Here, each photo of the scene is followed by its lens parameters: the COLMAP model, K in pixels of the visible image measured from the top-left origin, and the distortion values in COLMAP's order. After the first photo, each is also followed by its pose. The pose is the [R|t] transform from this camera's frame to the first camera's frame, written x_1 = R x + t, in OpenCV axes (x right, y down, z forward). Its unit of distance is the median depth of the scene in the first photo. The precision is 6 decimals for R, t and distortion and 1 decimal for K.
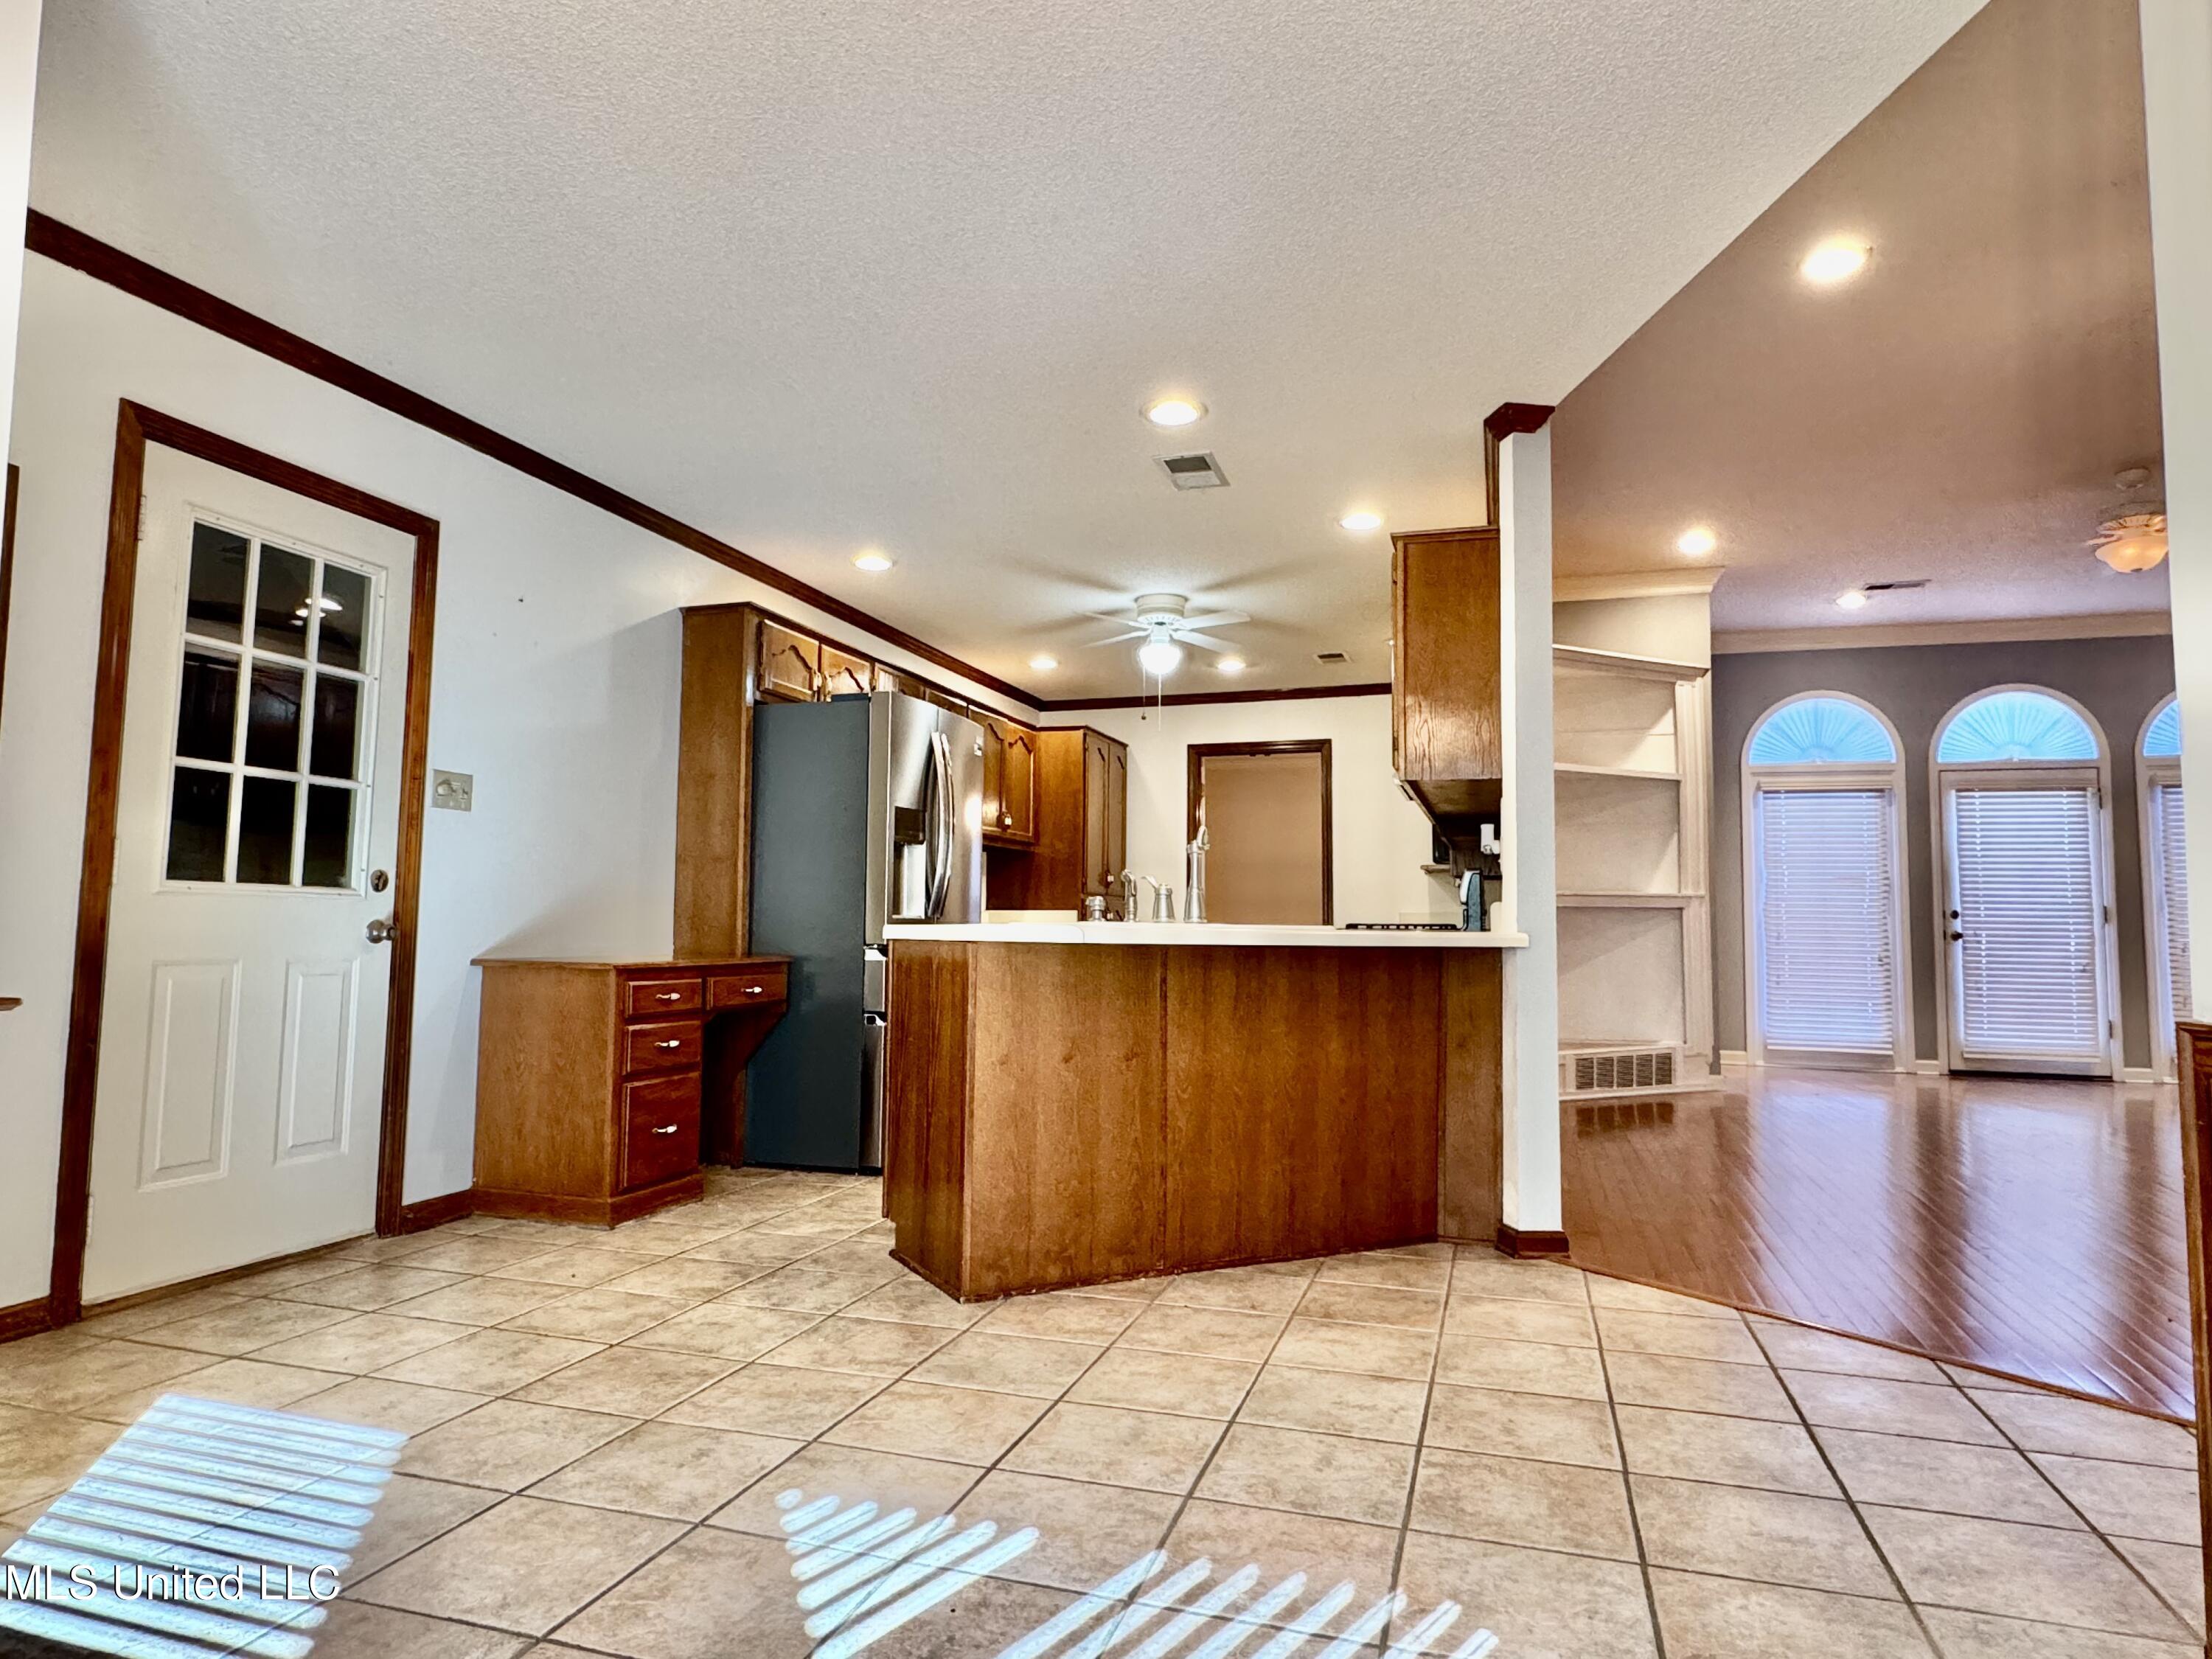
lens RADIAL K [[1284.3, 0, 1097.8], [0, 1284.3, 826.9], [0, 0, 1]] dist [-0.005217, -0.001434]
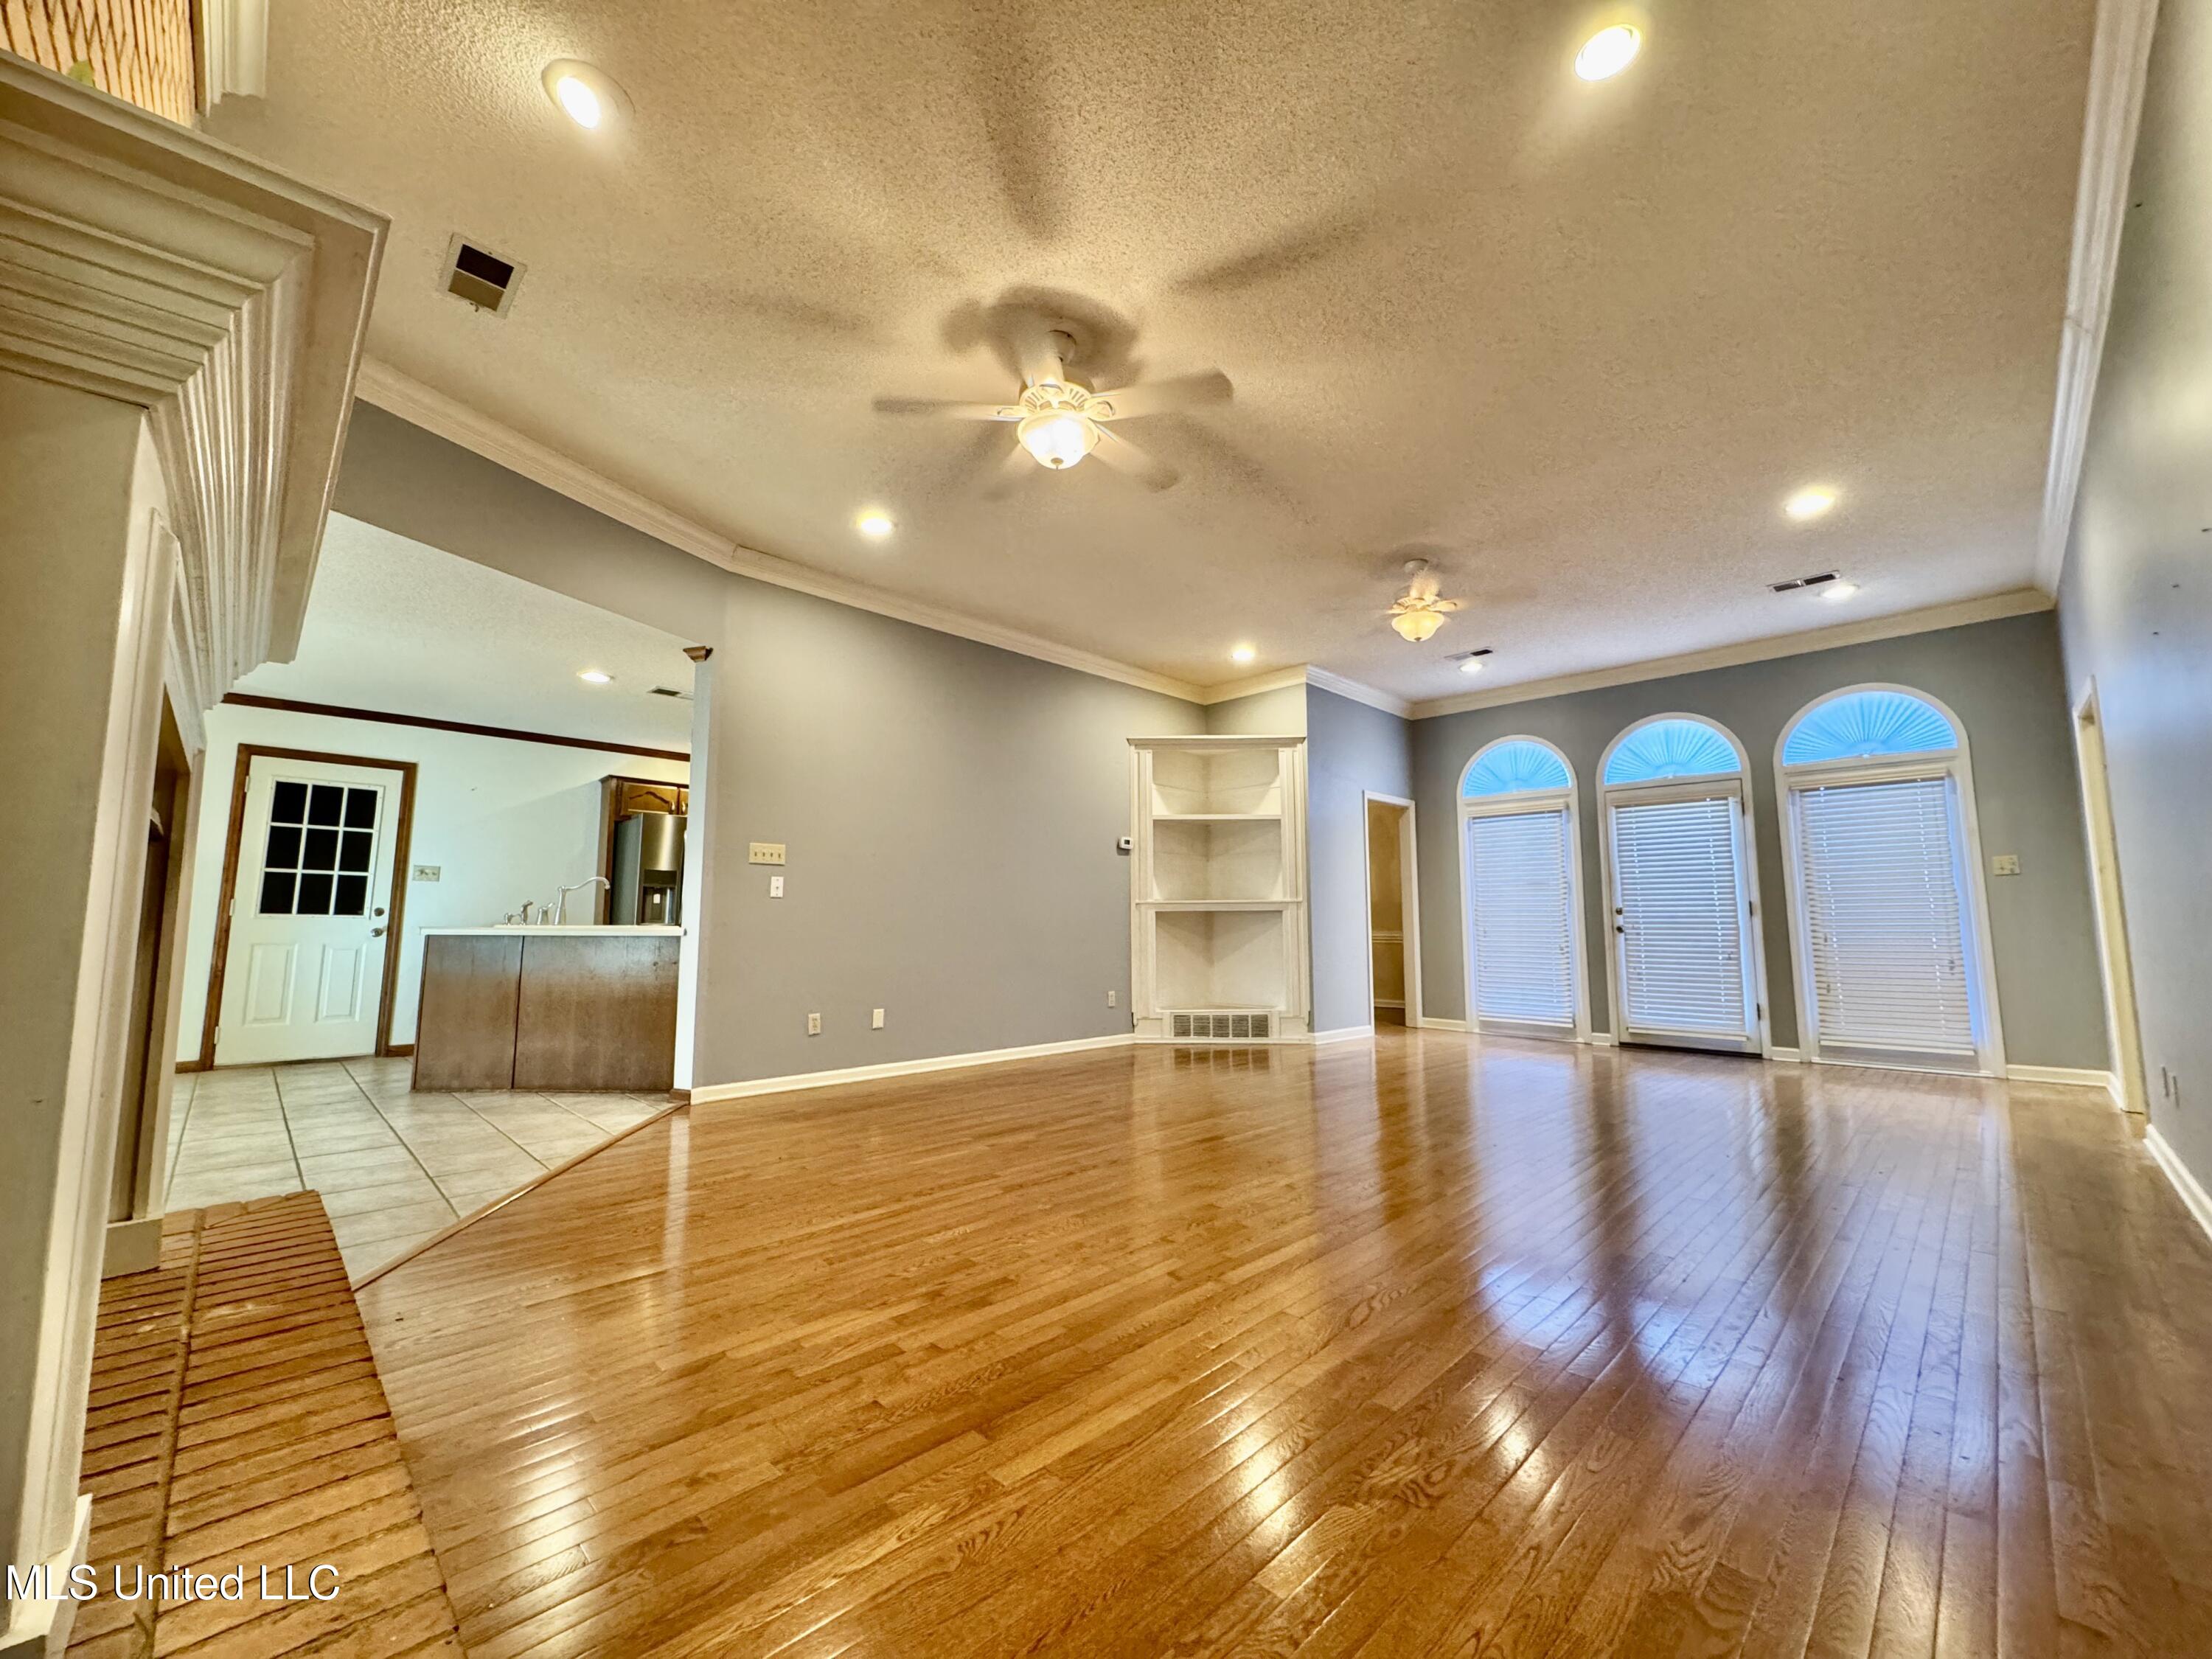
lens RADIAL K [[877.6, 0, 1105.6], [0, 877.6, 826.7], [0, 0, 1]] dist [-0.003454, 0.000451]
pose [[0.889264, -0.063543, -0.452959, 0.702810], [0.044084, 0.997600, -0.053400, 0.014140], [0.455265, 0.027518, 0.889931, 0.060503]]
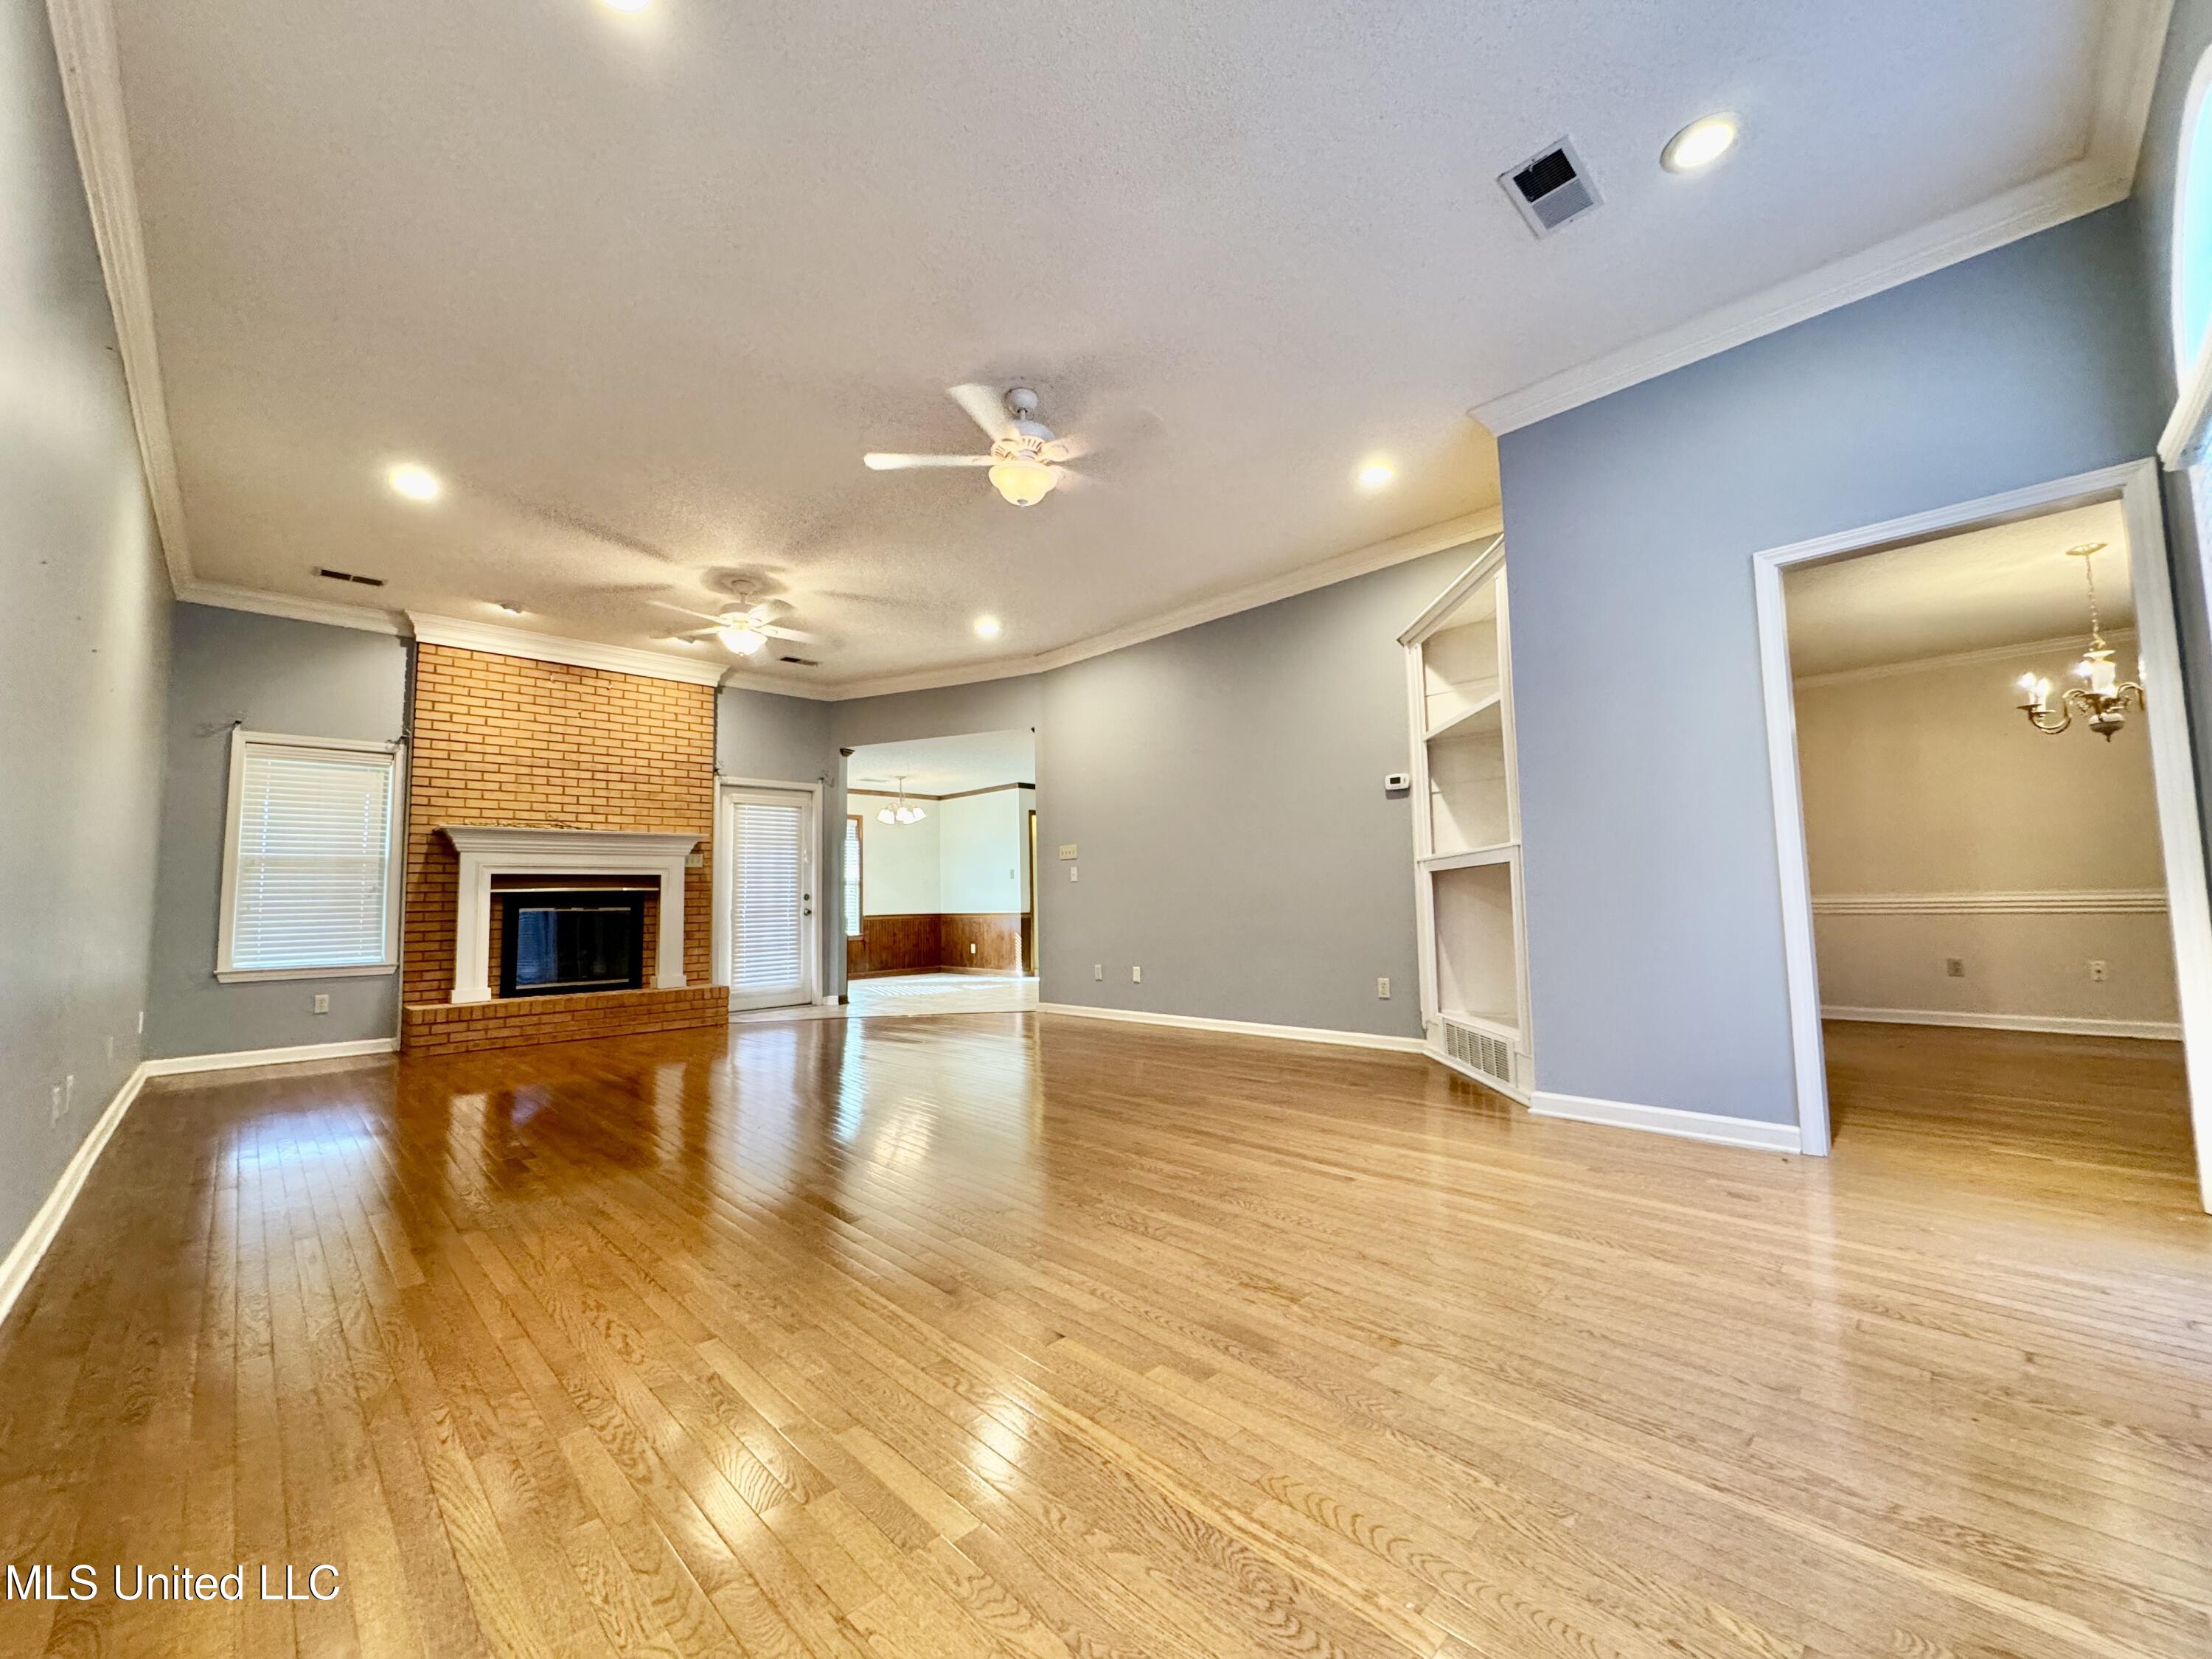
lens RADIAL K [[877.6, 0, 1114.0], [0, 877.6, 831.7], [0, 0, 1]] dist [-0.003454, 0.000451]
pose [[-0.450852, -0.073893, -0.889535, 1.007699], [0.080040, 0.989206, -0.122740, 0.087009], [0.889003, -0.126536, -0.440071, 0.988558]]
